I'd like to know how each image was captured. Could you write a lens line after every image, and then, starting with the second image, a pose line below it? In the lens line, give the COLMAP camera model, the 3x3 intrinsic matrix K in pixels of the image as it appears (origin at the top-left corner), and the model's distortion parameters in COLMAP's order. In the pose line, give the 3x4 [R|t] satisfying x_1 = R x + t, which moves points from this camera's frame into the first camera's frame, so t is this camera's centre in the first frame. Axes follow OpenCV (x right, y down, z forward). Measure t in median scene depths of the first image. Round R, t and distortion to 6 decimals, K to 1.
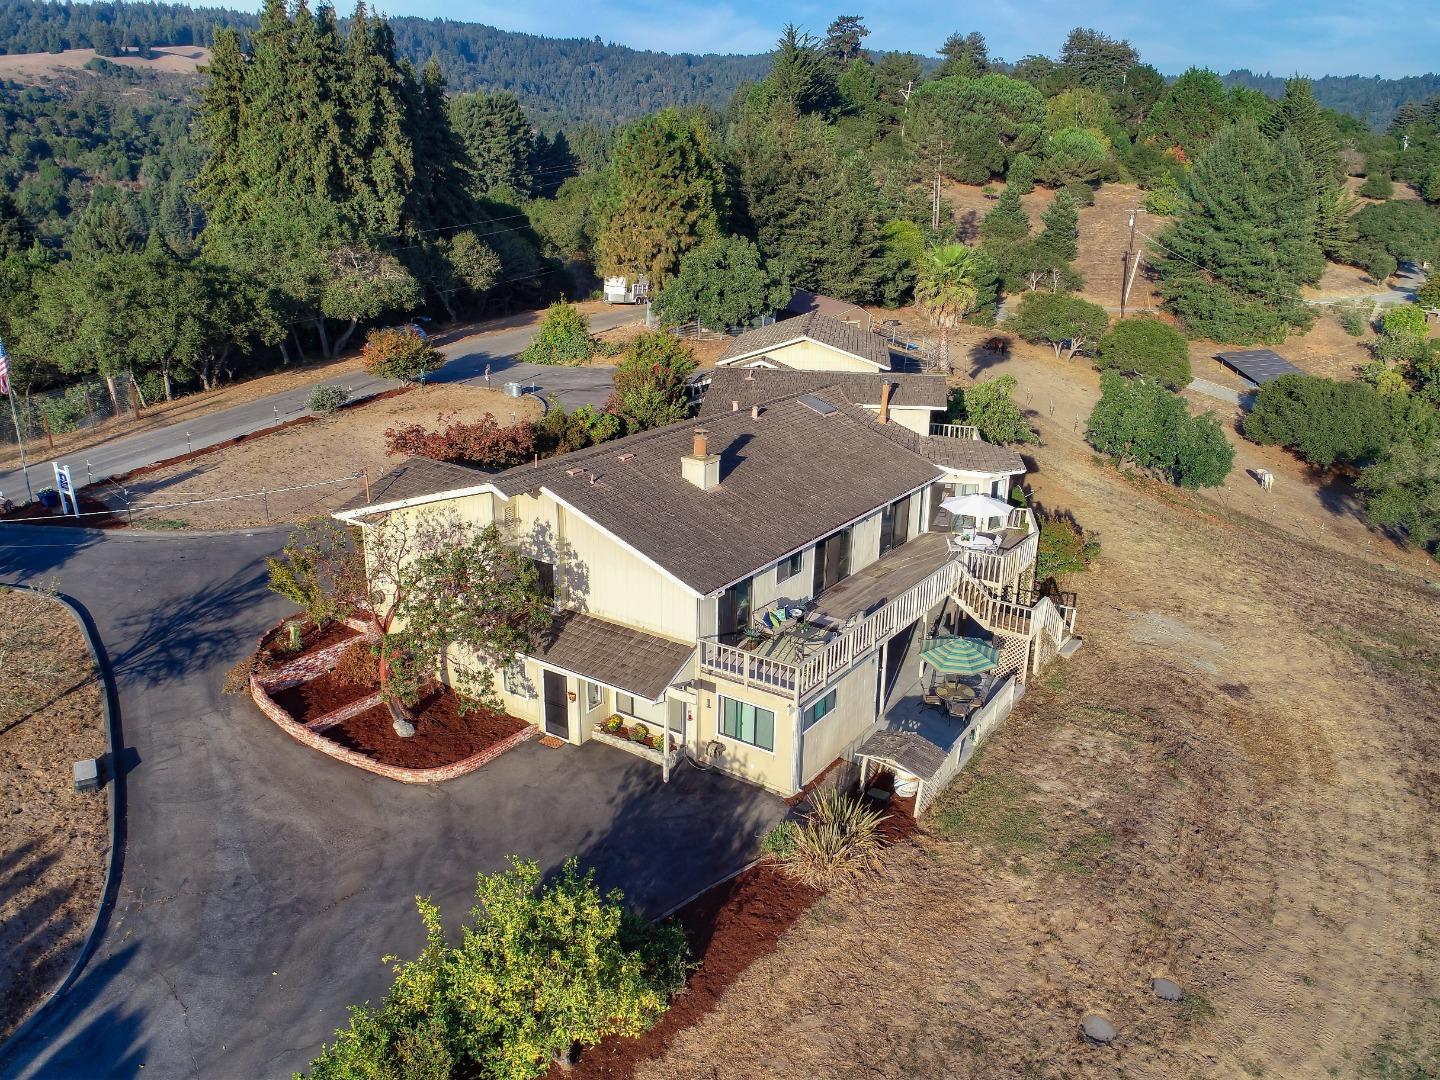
lens RADIAL K [[1089.3, 0, 721.9], [0, 1089.3, 540.2], [0, 0, 1]] dist [0.008041, -0.009104]
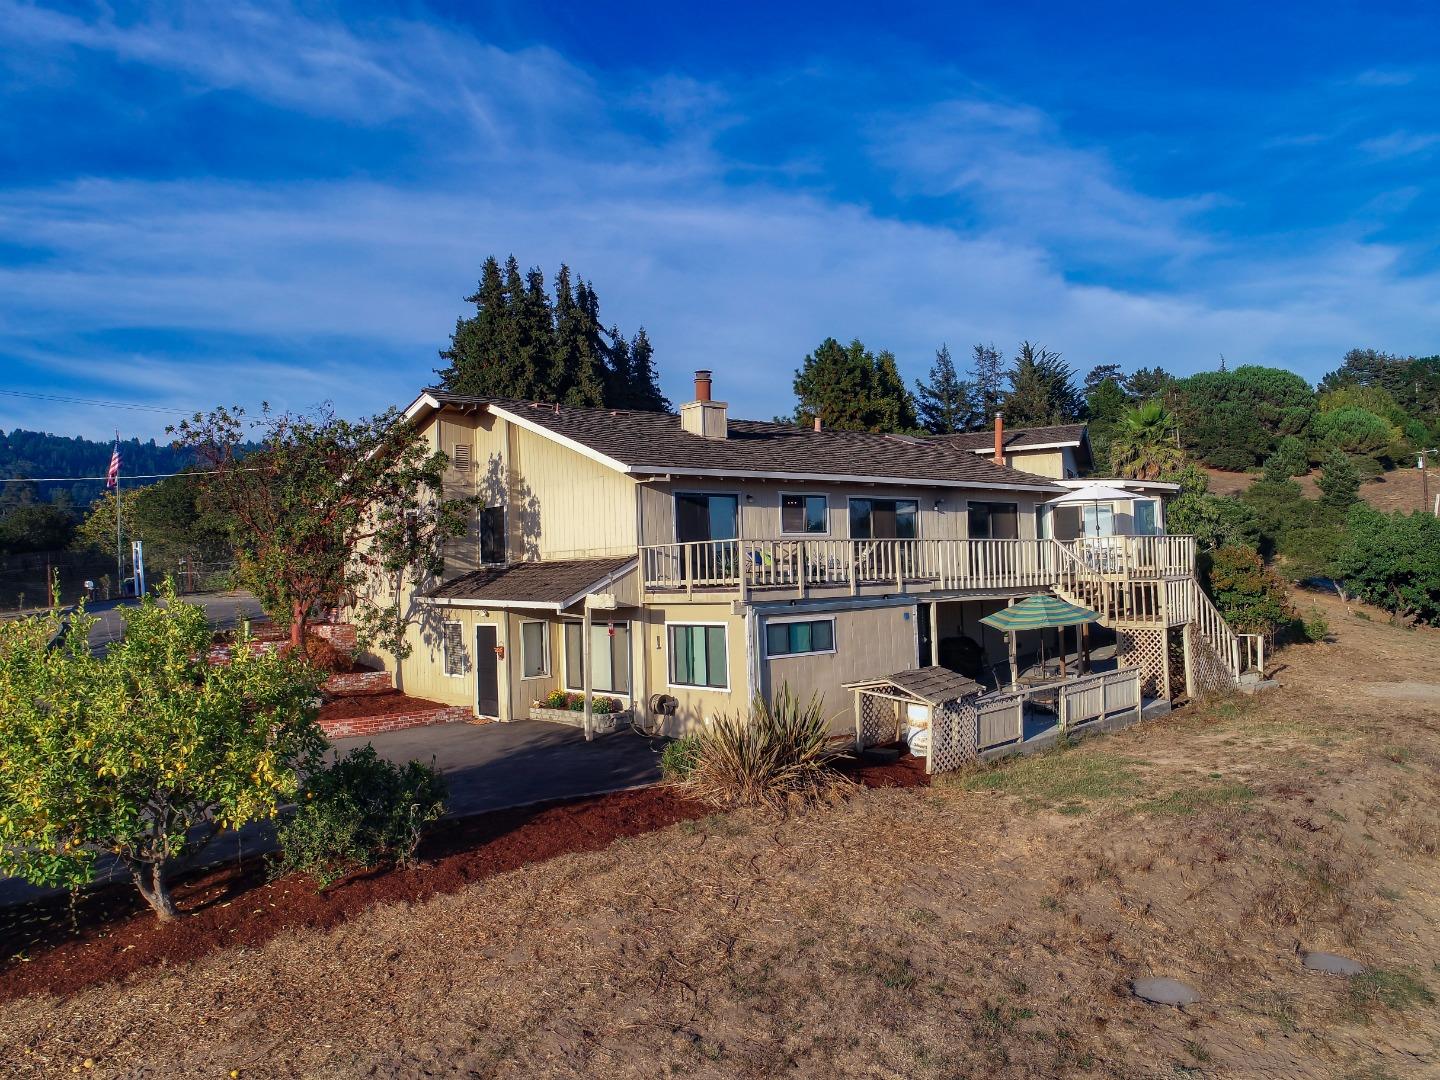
lens RADIAL K [[1089.3, 0, 721.9], [0, 1089.3, 540.2], [0, 0, 1]] dist [0.008041, -0.009104]
pose [[0.965010, -0.056577, -0.256038, 0.200142], [-0.034052, 0.941137, -0.336305, 0.298562], [0.259994, 0.333257, 0.906280, 0.285929]]
